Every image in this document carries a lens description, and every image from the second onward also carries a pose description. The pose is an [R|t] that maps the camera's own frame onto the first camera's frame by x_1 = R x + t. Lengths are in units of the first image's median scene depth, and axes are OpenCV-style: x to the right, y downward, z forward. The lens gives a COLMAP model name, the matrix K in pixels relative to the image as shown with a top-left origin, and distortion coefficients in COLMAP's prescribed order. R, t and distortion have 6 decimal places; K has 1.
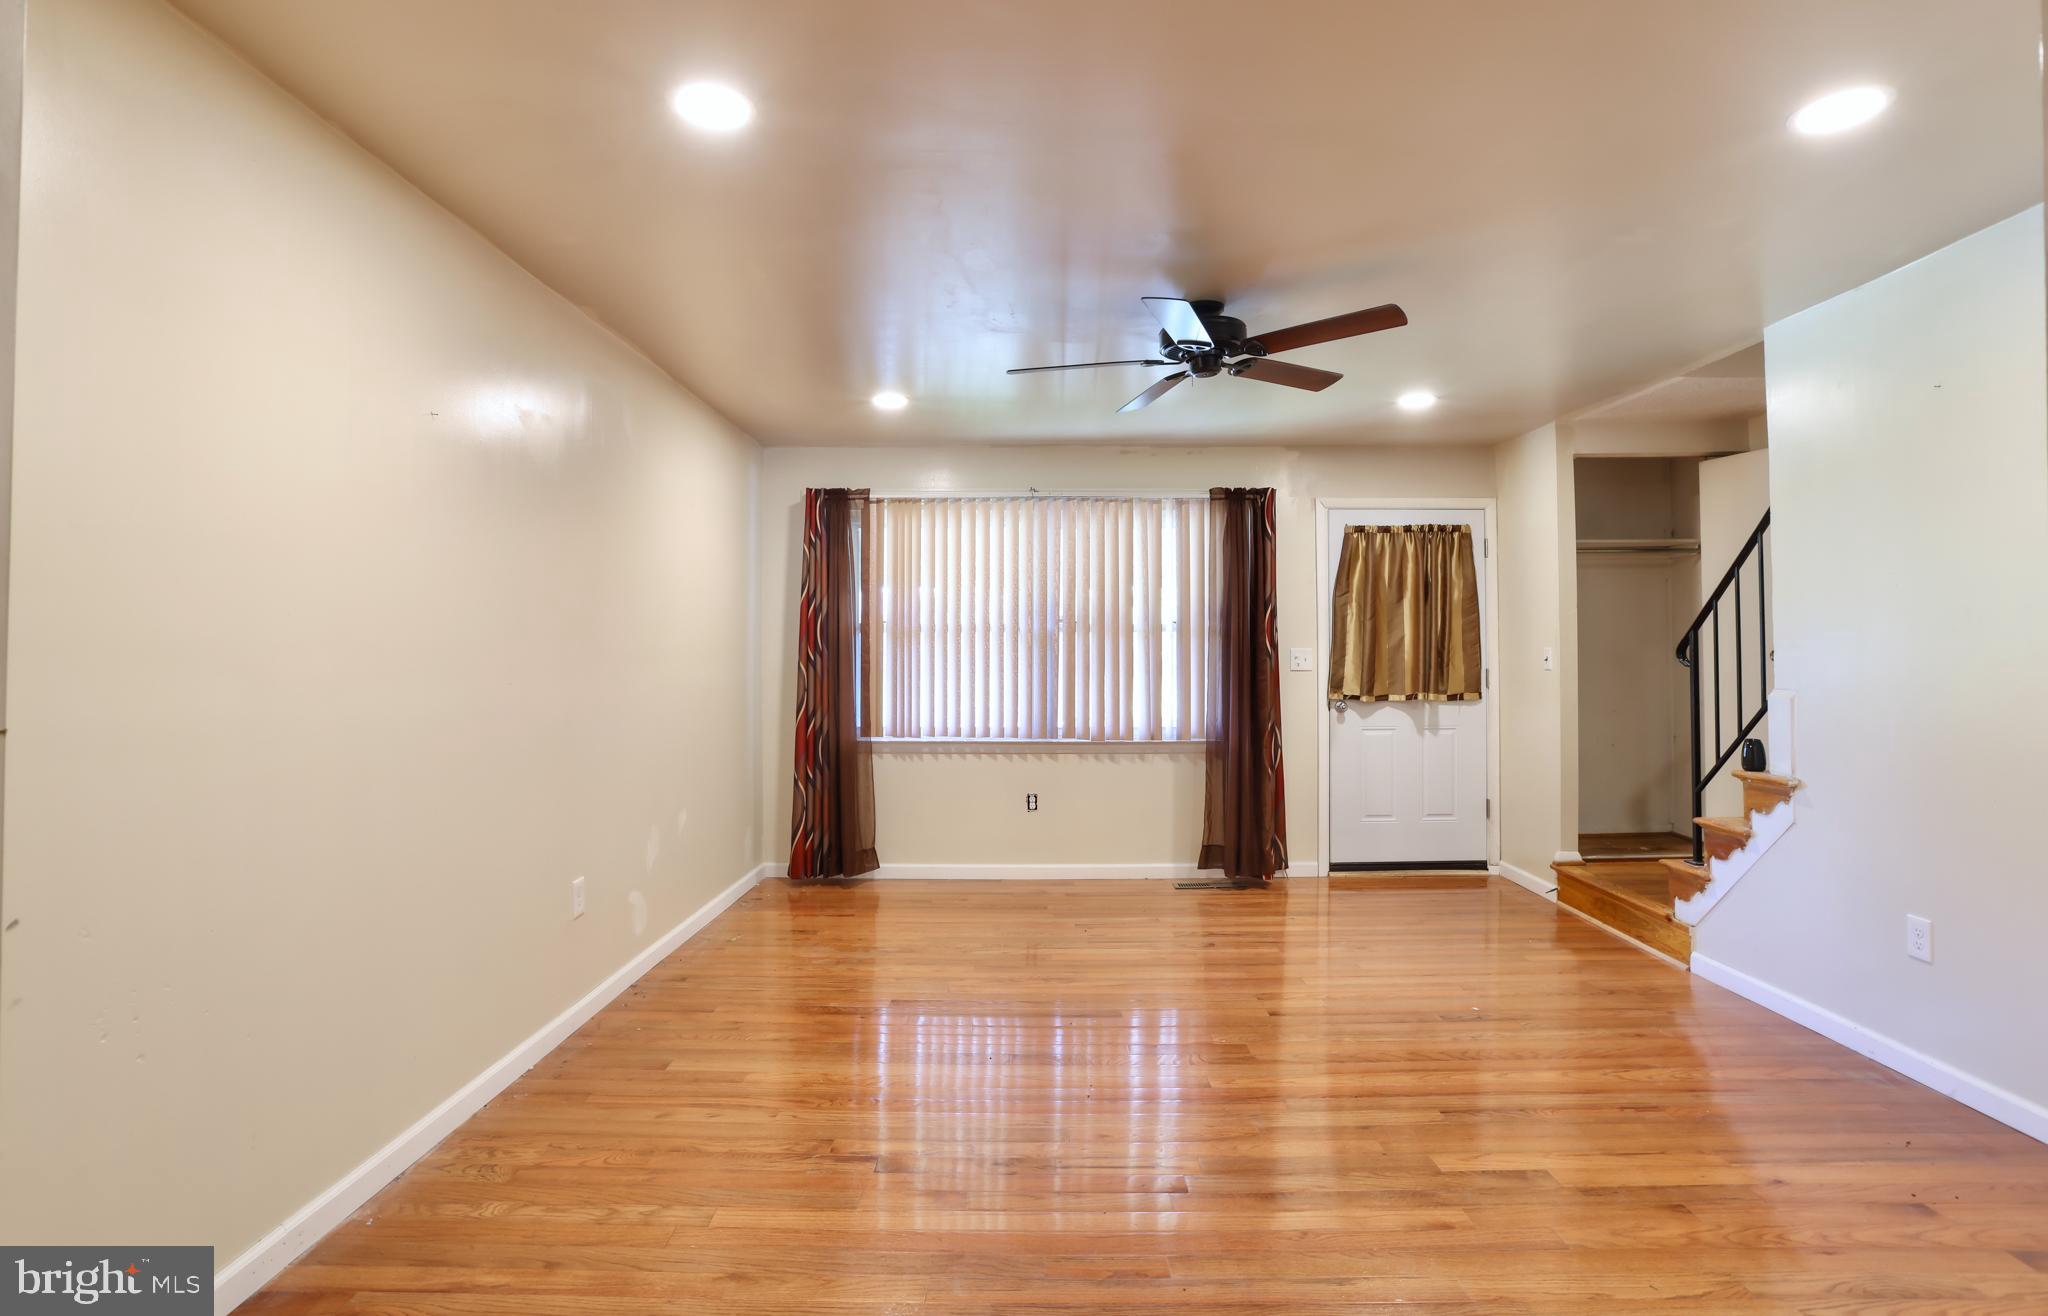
lens RADIAL K [[1022.8, 0, 1035.6], [0, 1022.8, 638.8], [0, 0, 1]] dist [-0.077543, 0.023389]
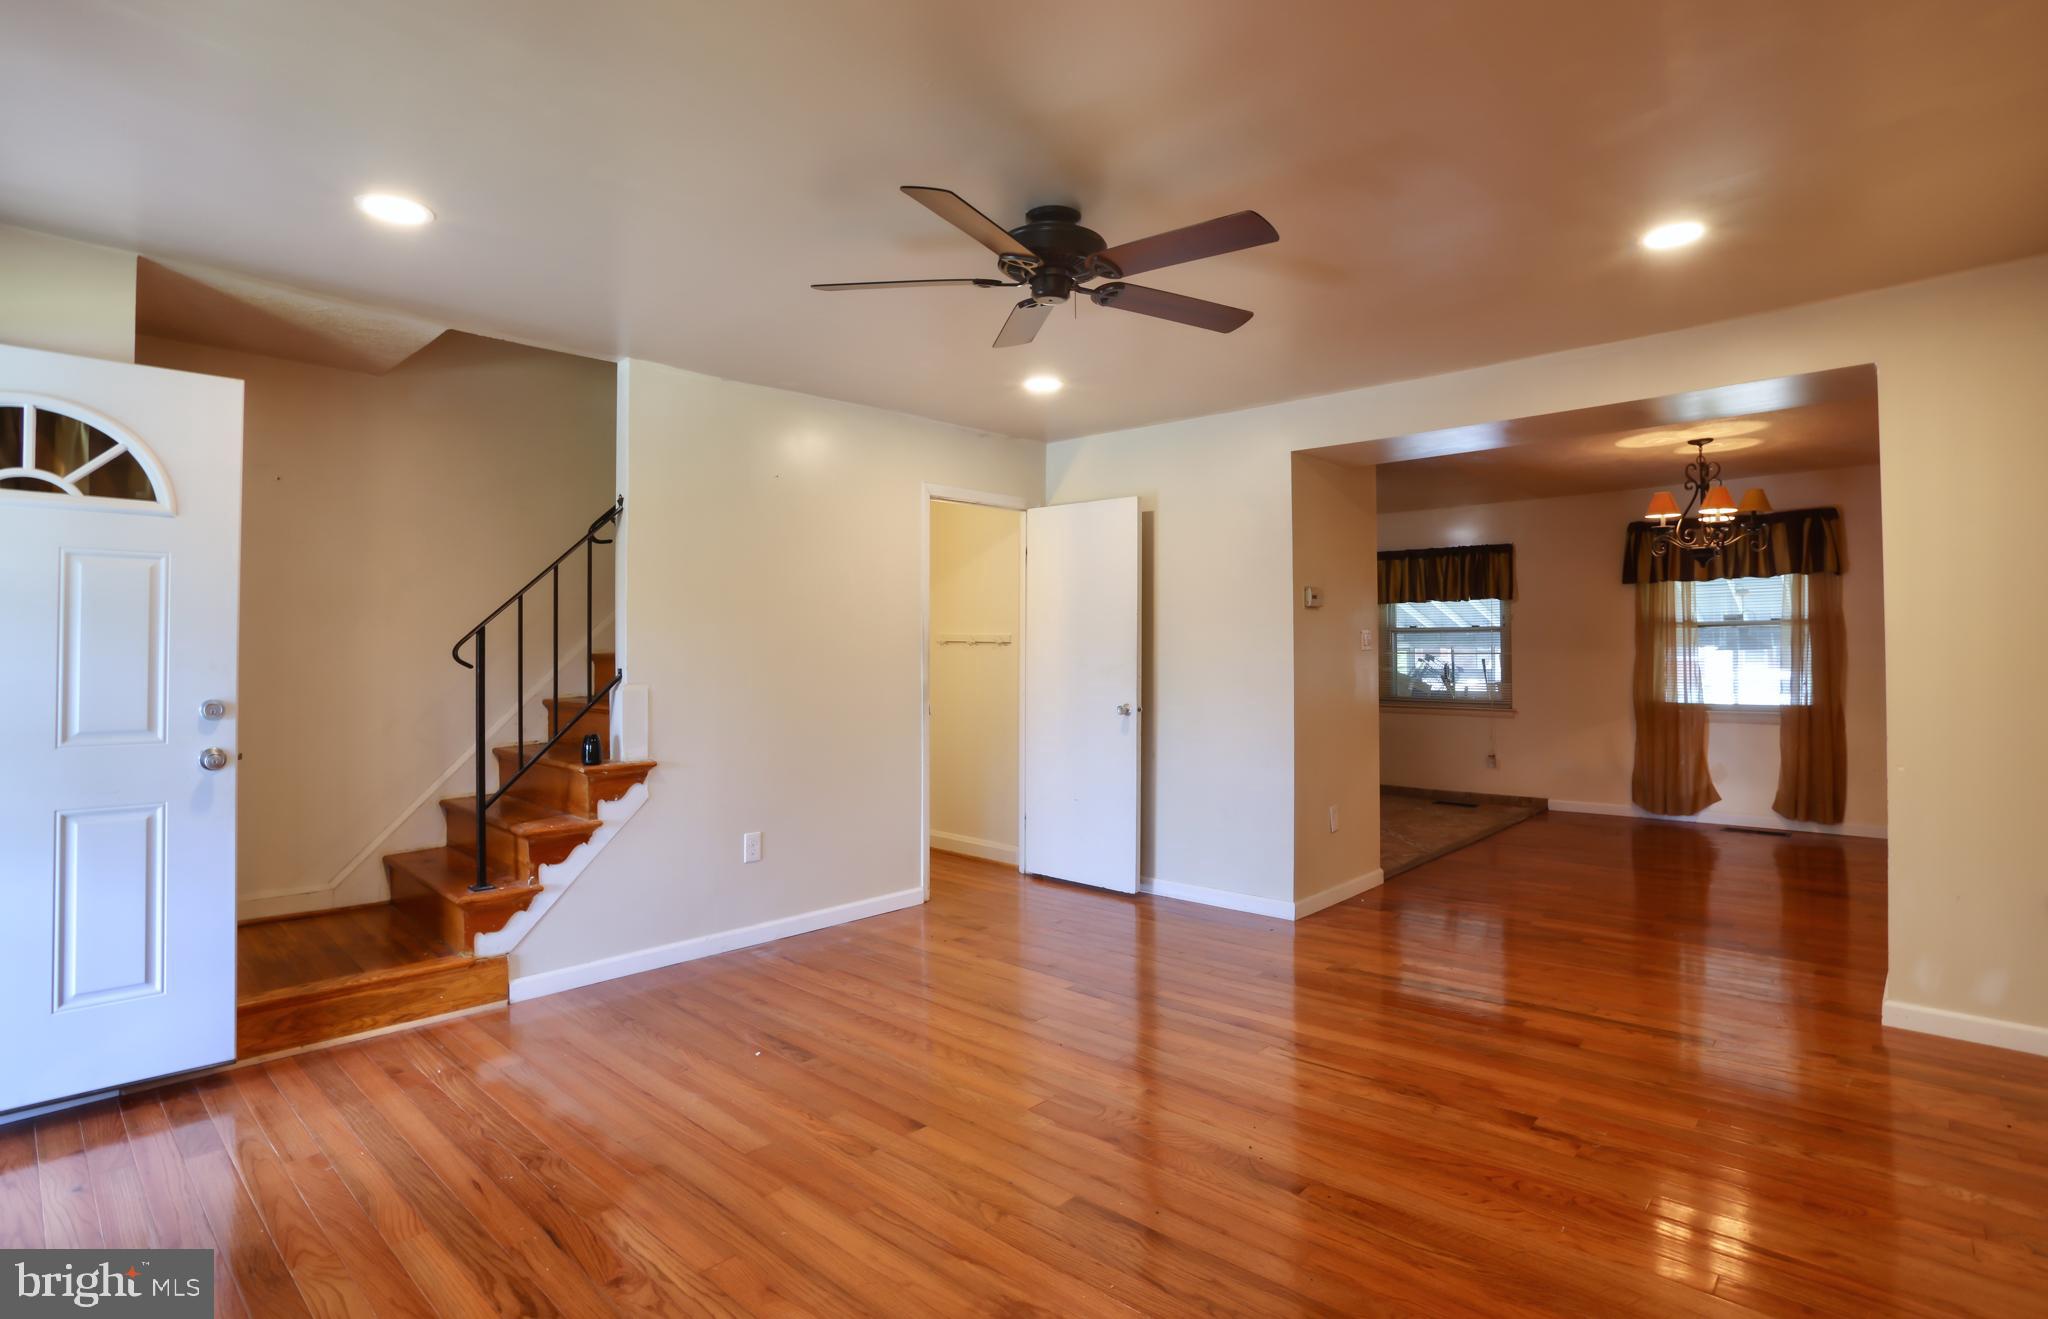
lens RADIAL K [[1022.8, 0, 1007.5], [0, 1022.8, 631.8], [0, 0, 1]] dist [-0.077543, 0.023389]
pose [[-0.736960, 0.022246, 0.675570, -0.189066], [-0.001635, 0.999397, -0.034693, 0.017724], [-0.675934, -0.026672, -0.736479, 0.876910]]
